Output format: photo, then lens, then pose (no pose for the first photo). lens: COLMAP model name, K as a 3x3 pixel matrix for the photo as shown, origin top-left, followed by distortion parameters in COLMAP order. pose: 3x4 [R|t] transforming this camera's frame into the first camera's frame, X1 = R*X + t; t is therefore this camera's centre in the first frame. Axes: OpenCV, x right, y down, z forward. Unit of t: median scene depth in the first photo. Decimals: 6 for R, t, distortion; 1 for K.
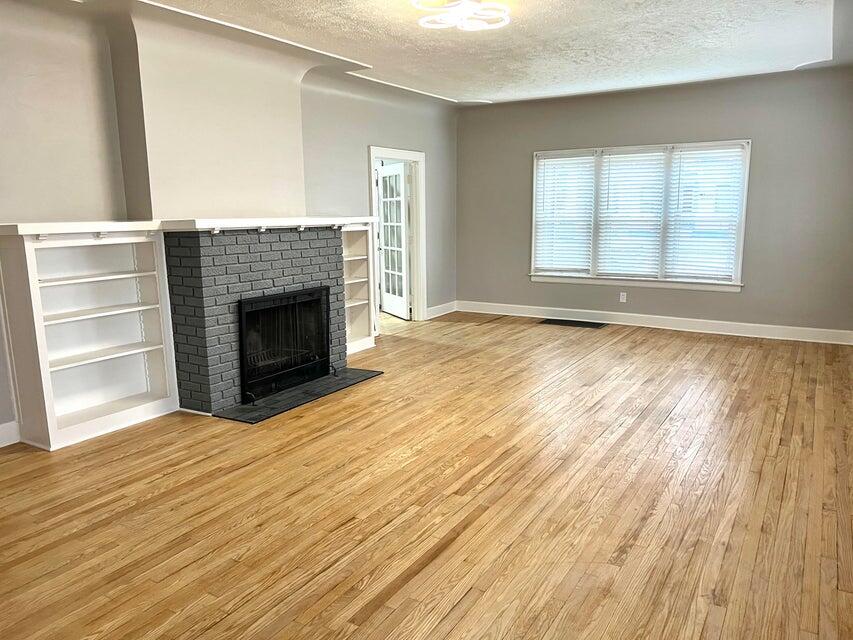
lens RADIAL K [[636.0, 0, 431.1], [0, 636.0, 320.0], [0, 0, 1]] dist [0.034023, -0.019694]
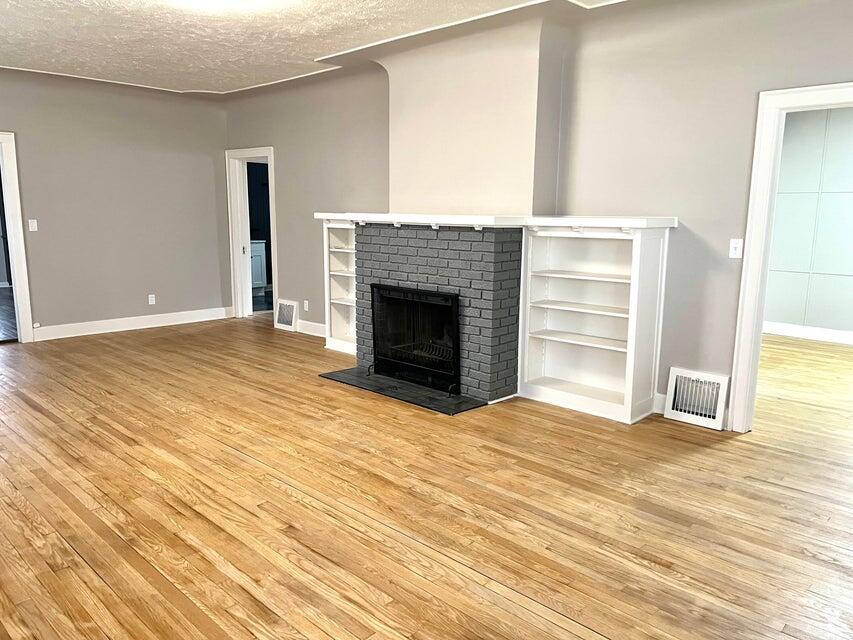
lens RADIAL K [[636.0, 0, 432.0], [0, 636.0, 320.4], [0, 0, 1]] dist [0.034023, -0.019694]
pose [[-0.211967, 0.186606, -0.959296, 0.801414], [-0.170937, 0.959389, 0.224394, -0.244732], [0.962211, 0.211543, -0.171461, 1.310847]]
